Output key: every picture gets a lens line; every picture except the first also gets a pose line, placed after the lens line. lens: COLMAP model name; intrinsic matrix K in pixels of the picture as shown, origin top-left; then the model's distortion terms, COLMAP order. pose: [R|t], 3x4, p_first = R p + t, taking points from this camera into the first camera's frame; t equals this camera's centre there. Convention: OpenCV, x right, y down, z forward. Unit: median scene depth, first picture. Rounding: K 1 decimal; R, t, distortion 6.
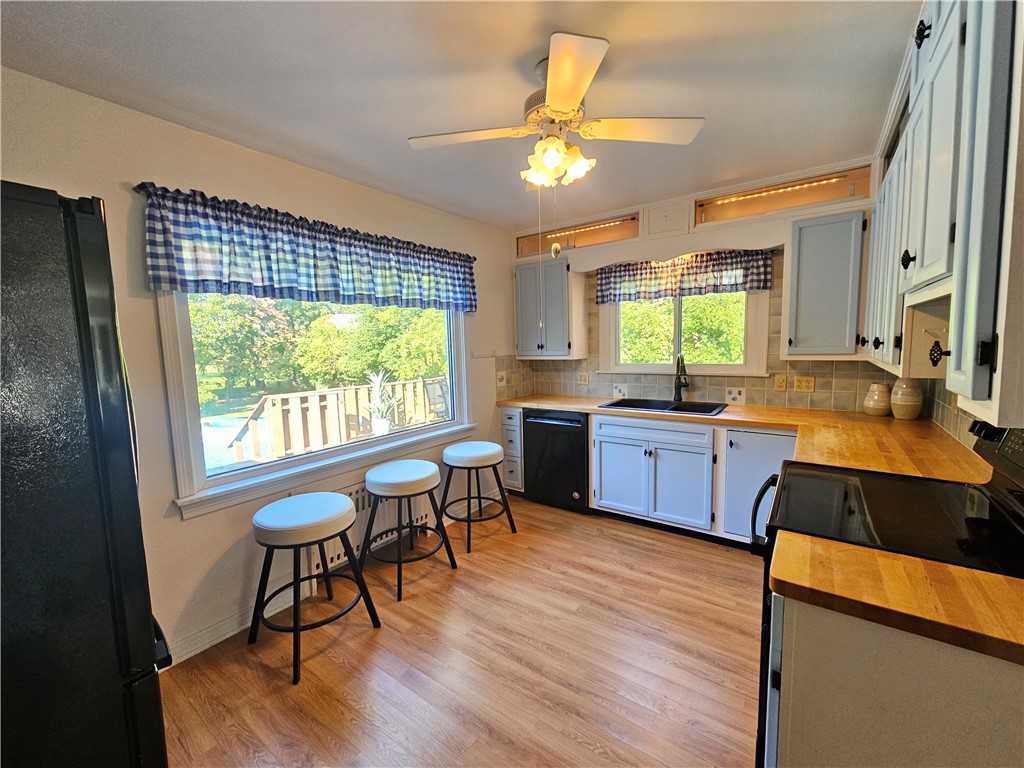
lens RADIAL K [[412.5, 0, 512.0], [0, 412.5, 384.0], [0, 0, 1]] dist [0.000905, -0.000098]
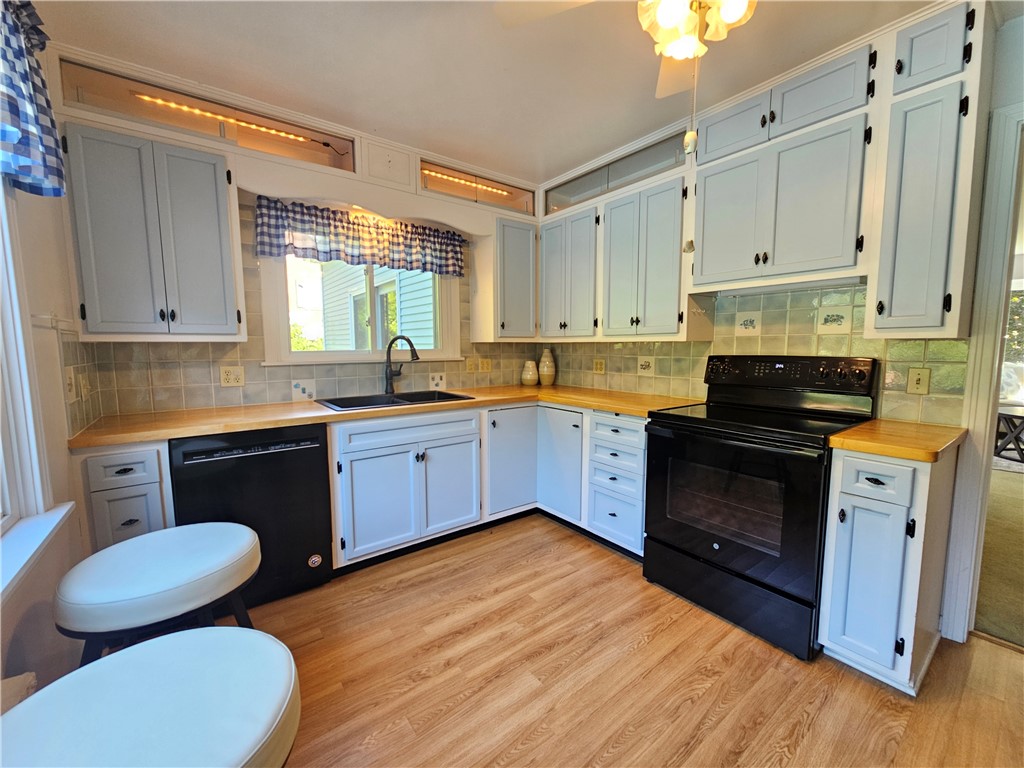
lens RADIAL K [[412.5, 0, 512.0], [0, 412.5, 384.0], [0, 0, 1]] dist [0.000905, -0.000098]
pose [[0.313400, -0.066056, 0.947321, -0.336845], [0.089964, 0.995156, 0.039628, 0.012285], [-0.945350, 0.072806, 0.317824, 0.549113]]
